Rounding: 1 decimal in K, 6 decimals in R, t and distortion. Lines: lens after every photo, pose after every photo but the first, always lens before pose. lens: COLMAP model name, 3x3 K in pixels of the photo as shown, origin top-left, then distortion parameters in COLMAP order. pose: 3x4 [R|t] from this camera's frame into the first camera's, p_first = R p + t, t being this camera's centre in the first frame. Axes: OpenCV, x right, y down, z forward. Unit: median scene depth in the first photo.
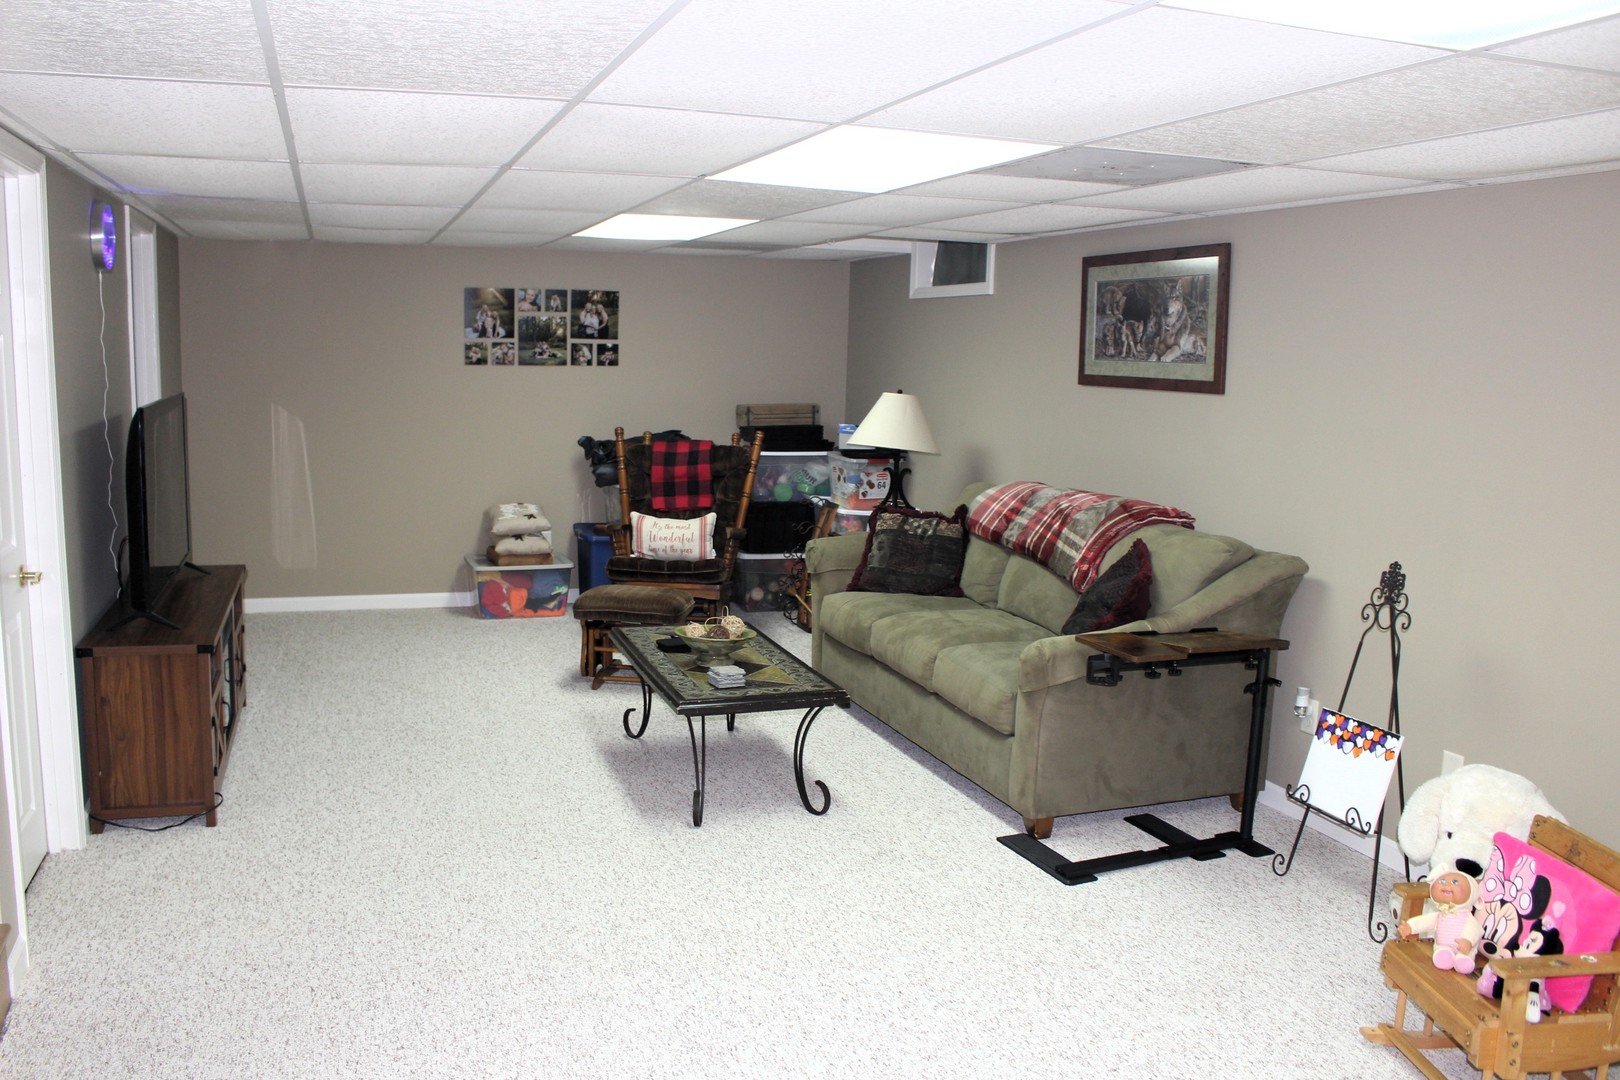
lens RADIAL K [[1322.6, 0, 796.0], [0, 1322.6, 540.8], [0, 0, 1]] dist [-0.161163, 0.119622]
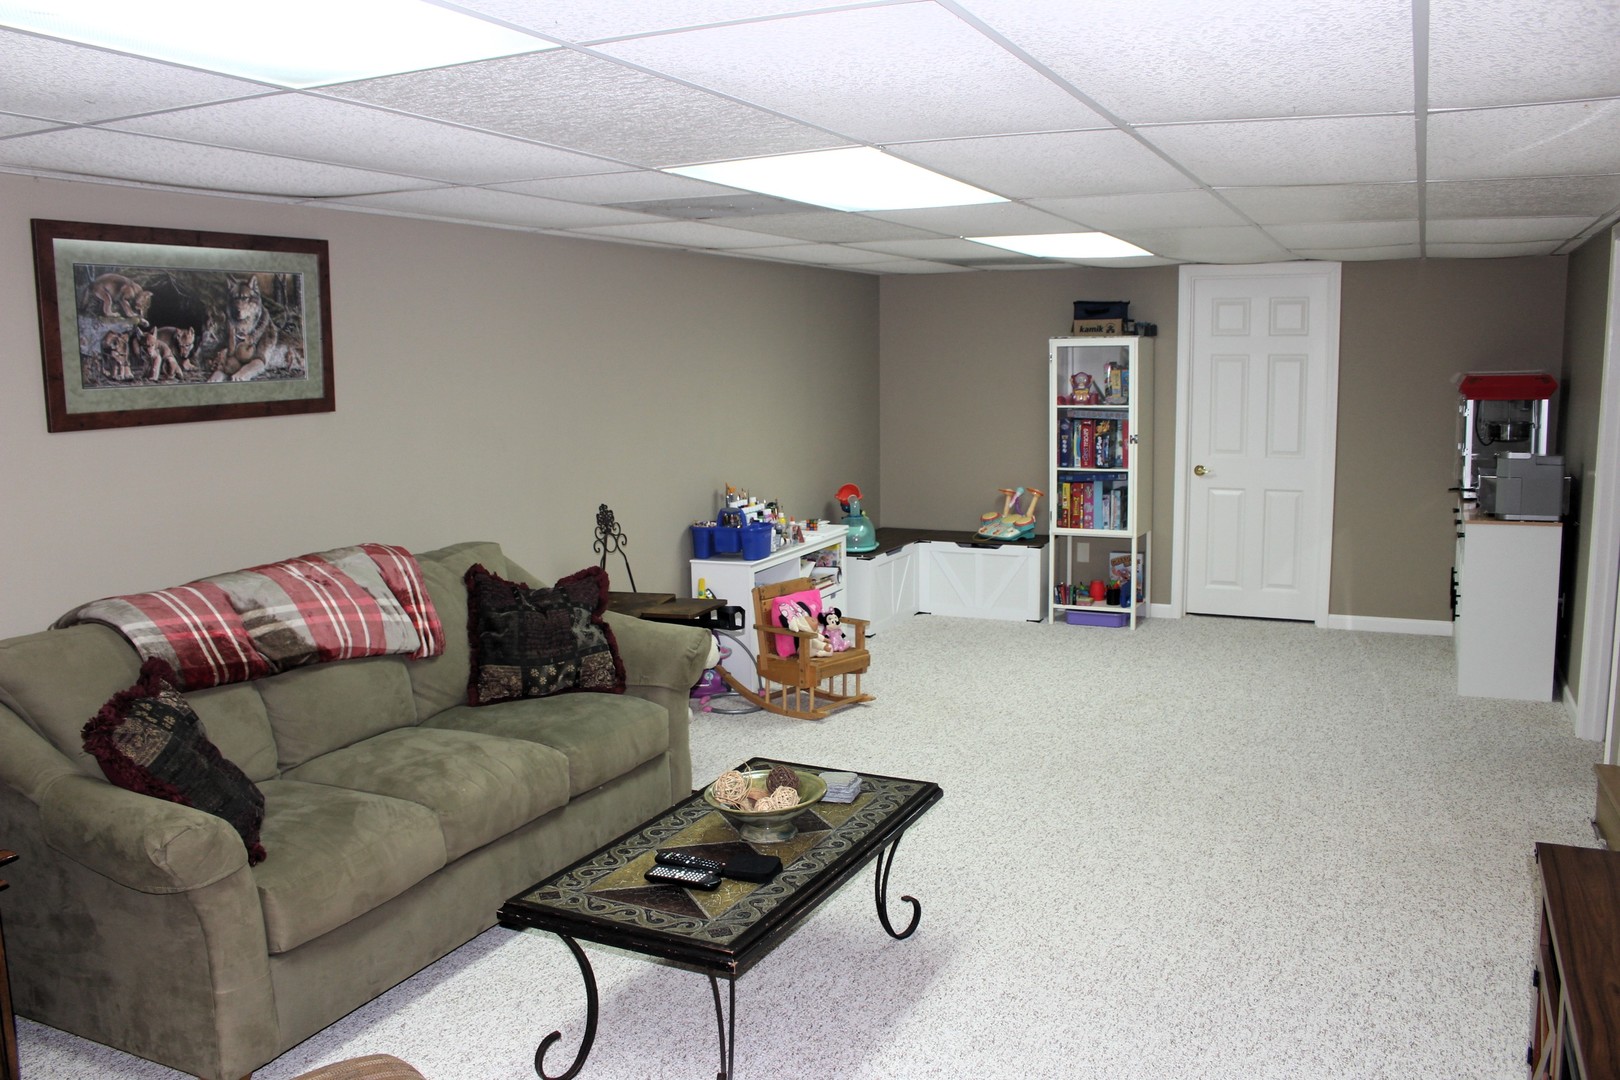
lens RADIAL K [[1322.6, 0, 796.0], [0, 1322.6, 540.8], [0, 0, 1]] dist [-0.161163, 0.119622]
pose [[-0.705421, -0.109281, 0.700313, -0.487251], [0.105022, 0.961021, 0.255751, -0.205514], [-0.700965, 0.253960, -0.666448, 1.293584]]
